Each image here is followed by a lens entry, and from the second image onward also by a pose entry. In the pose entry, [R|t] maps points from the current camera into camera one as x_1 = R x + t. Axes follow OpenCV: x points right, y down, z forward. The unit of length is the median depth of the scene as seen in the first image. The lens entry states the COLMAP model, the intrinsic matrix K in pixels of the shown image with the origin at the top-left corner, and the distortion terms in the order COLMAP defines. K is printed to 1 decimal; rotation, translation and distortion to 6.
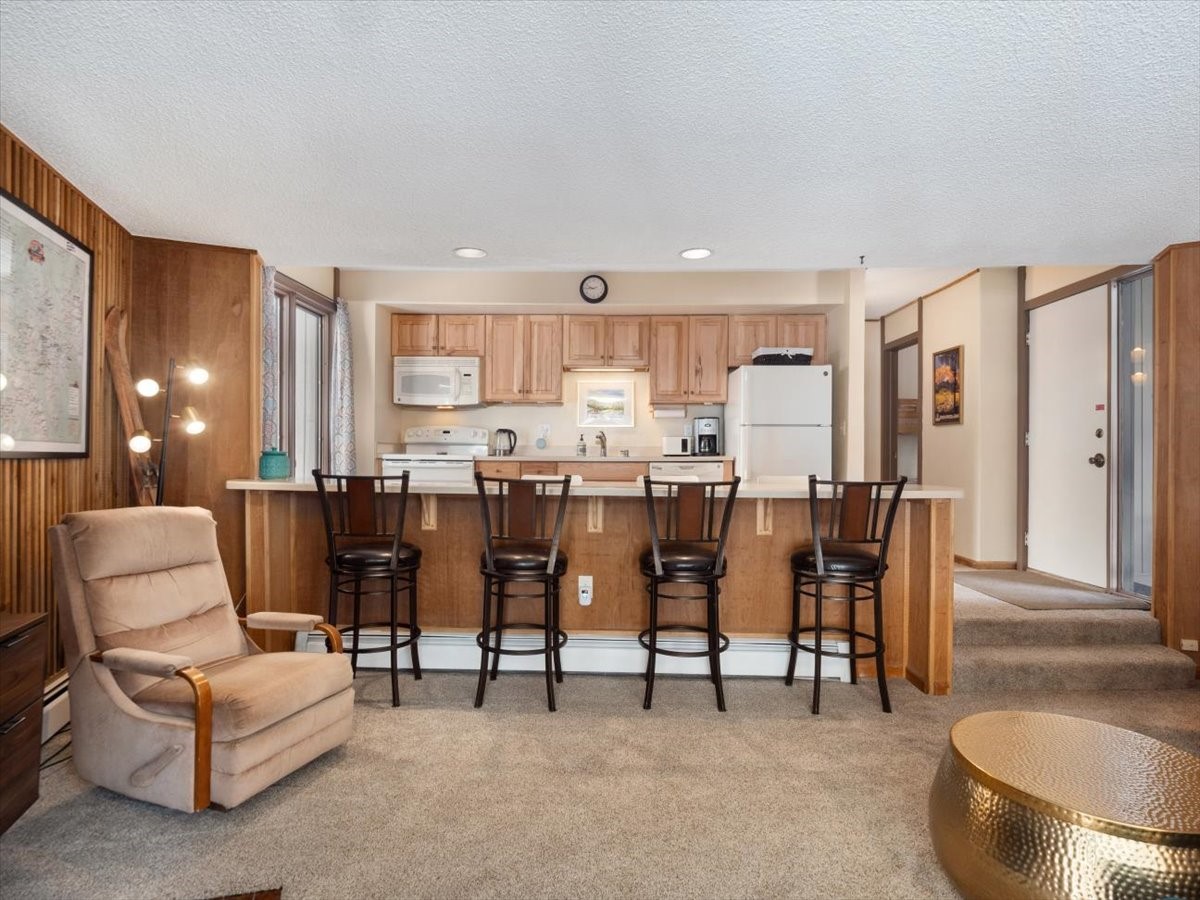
lens RADIAL K [[637.0, 0, 600.7], [0, 637.0, 448.6], [0, 0, 1]] dist [-0.007109, 0.000023]
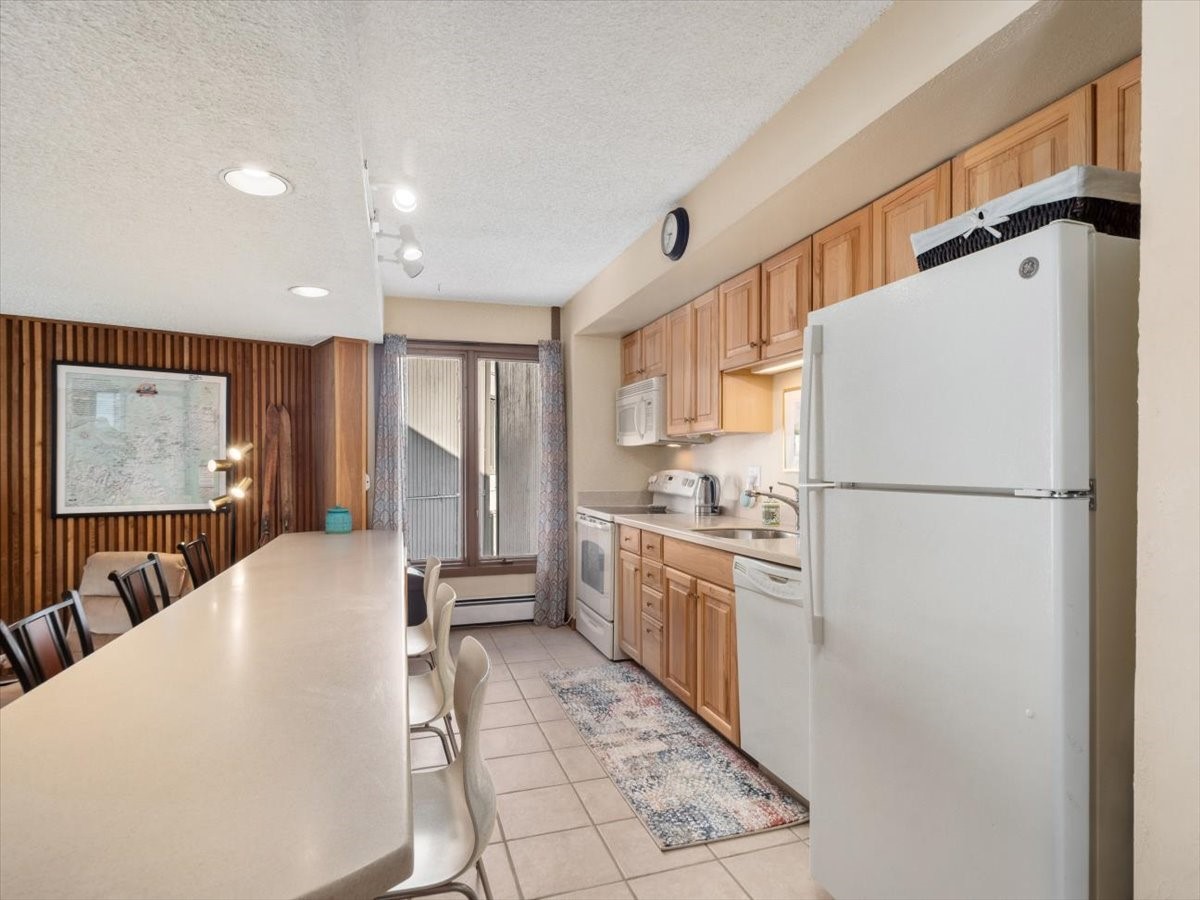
lens RADIAL K [[637.0, 0, 592.9], [0, 637.0, 466.6], [0, 0, 1]] dist [-0.007109, 0.000023]
pose [[0.316166, -0.002644, -0.948700, 0.465332], [0.012957, 0.999915, 0.001531, -0.043904], [0.948616, -0.012776, 0.316173, 0.700077]]
